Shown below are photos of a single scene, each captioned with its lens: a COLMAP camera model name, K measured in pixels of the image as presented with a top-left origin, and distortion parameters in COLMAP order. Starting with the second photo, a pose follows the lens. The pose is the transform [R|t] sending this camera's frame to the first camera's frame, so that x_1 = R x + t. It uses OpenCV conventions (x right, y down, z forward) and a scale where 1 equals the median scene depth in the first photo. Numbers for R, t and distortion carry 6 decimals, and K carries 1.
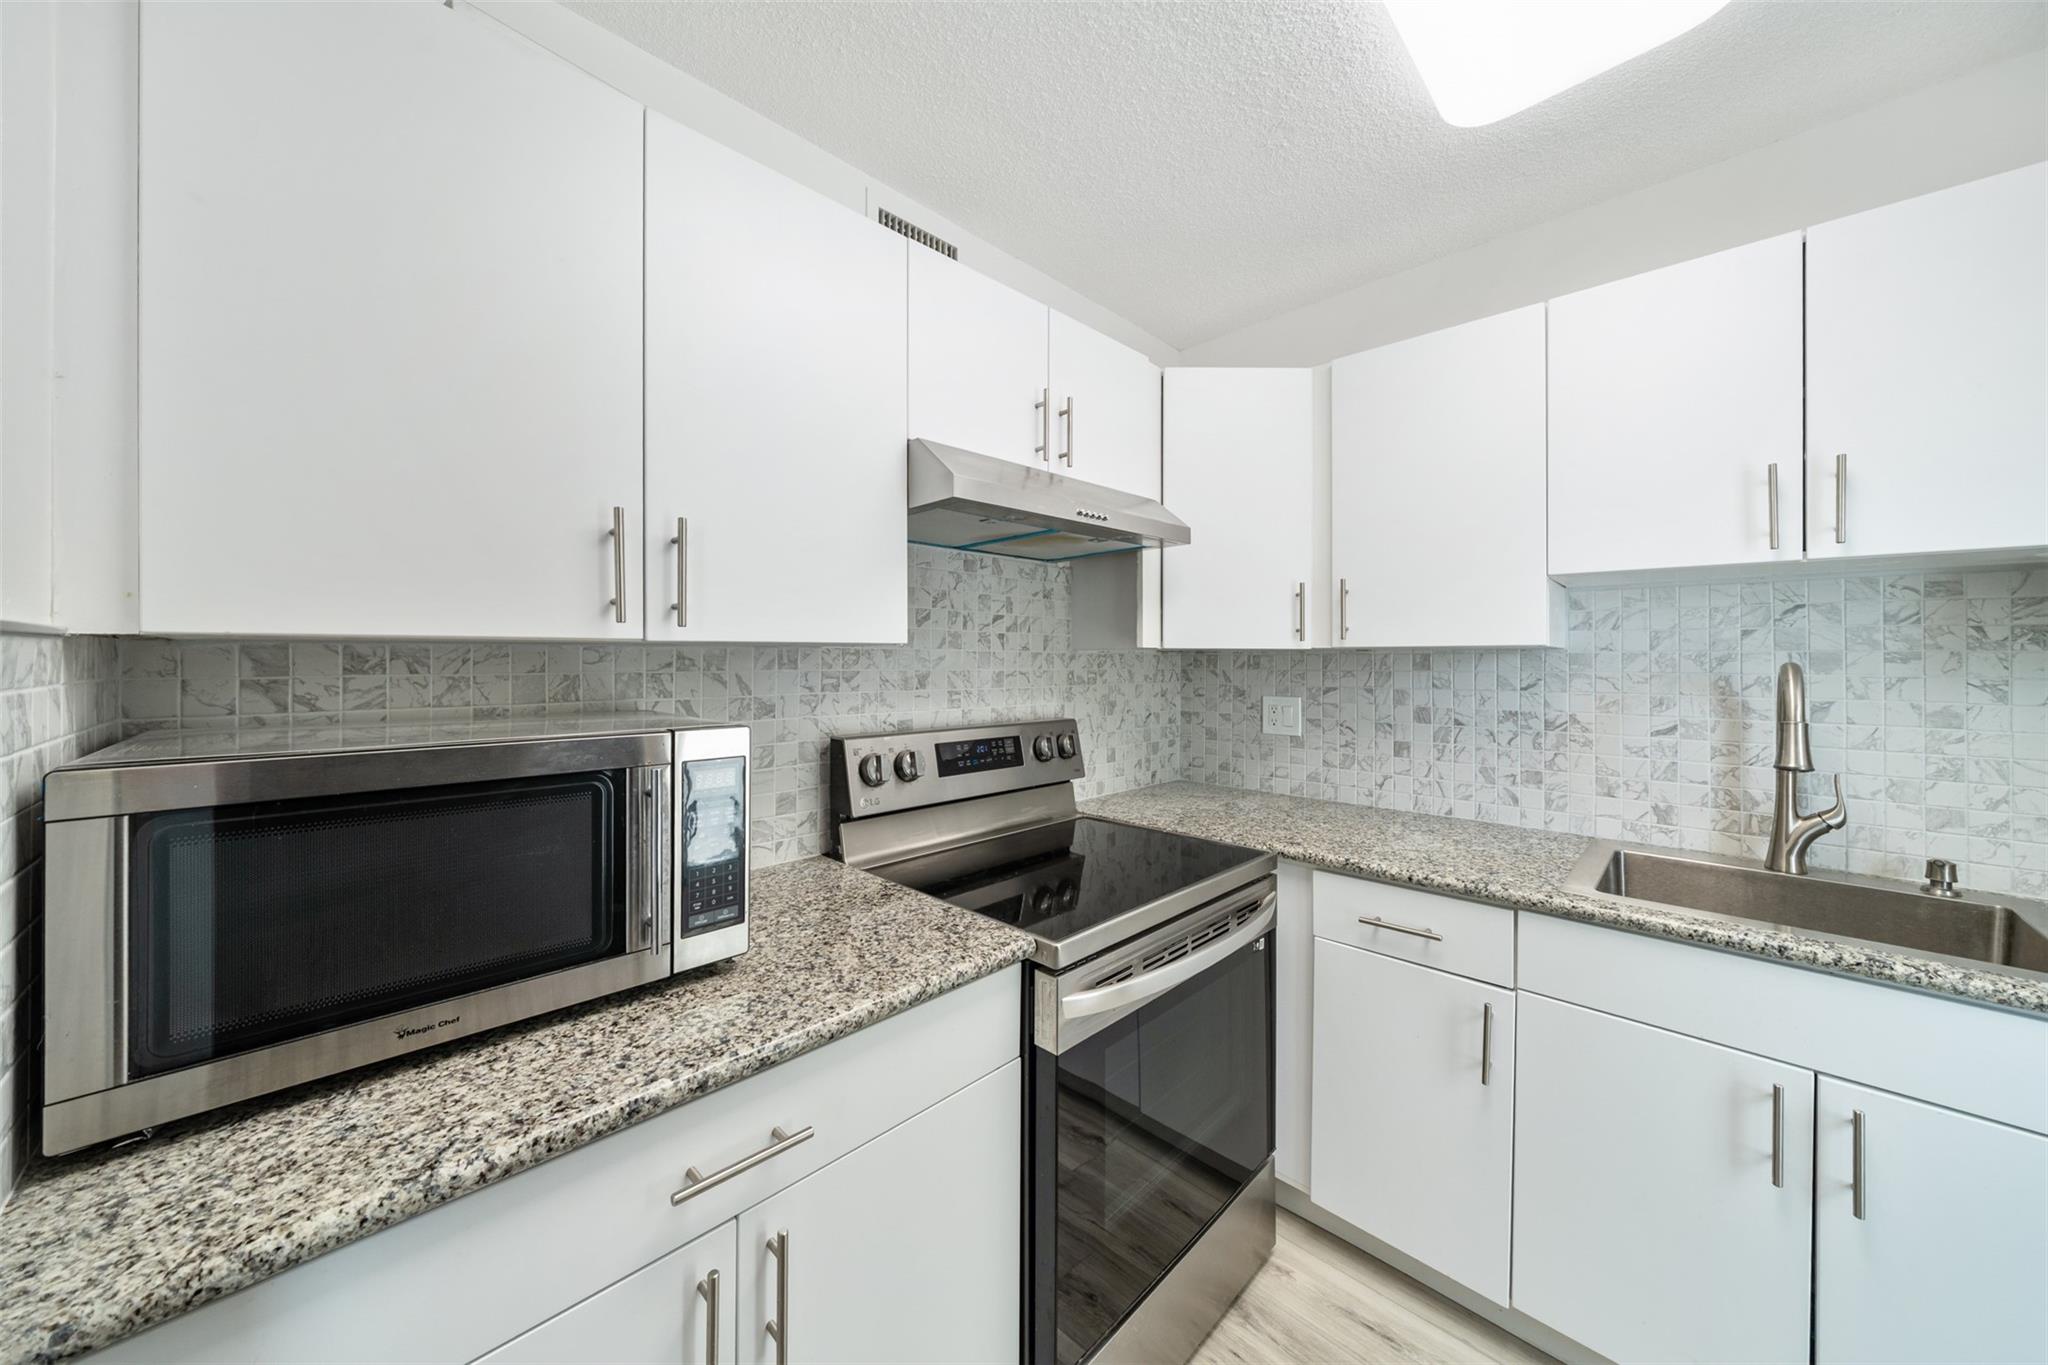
lens RADIAL K [[704.7, 0, 1014.8], [0, 704.7, 676.2], [0, 0, 1]] dist [-0.002519, -0.000116]
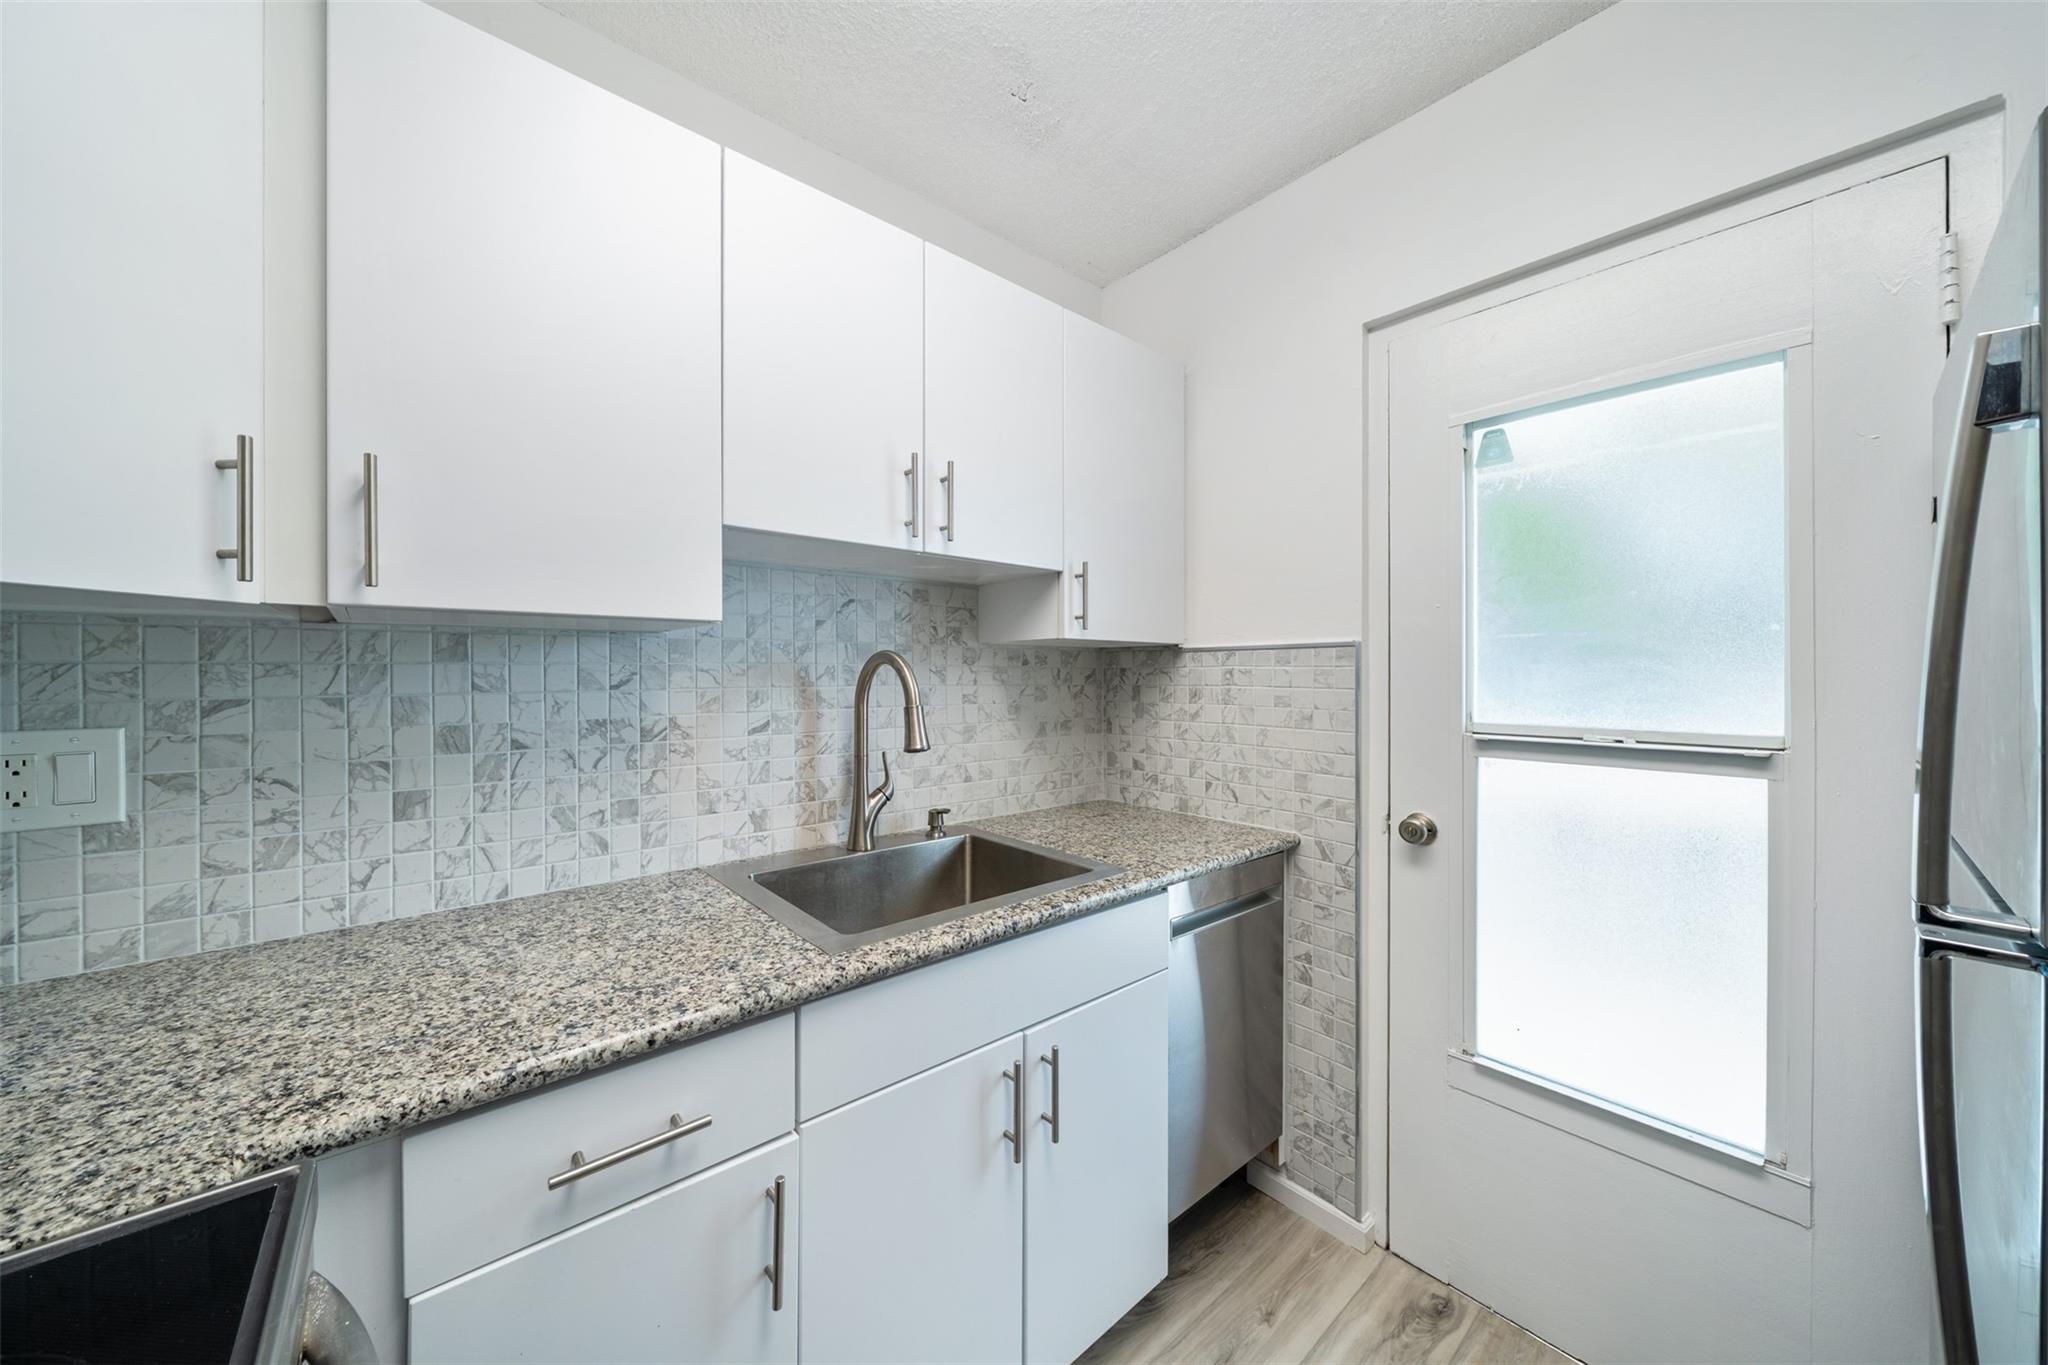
lens RADIAL K [[704.7, 0, 1014.8], [0, 704.7, 676.2], [0, 0, 1]] dist [-0.002519, -0.000116]
pose [[0.087037, -0.007221, 0.996179, 0.052158], [0.027277, 0.999616, 0.004863, 0.015431], [-0.995832, 0.026750, 0.087200, 0.567759]]
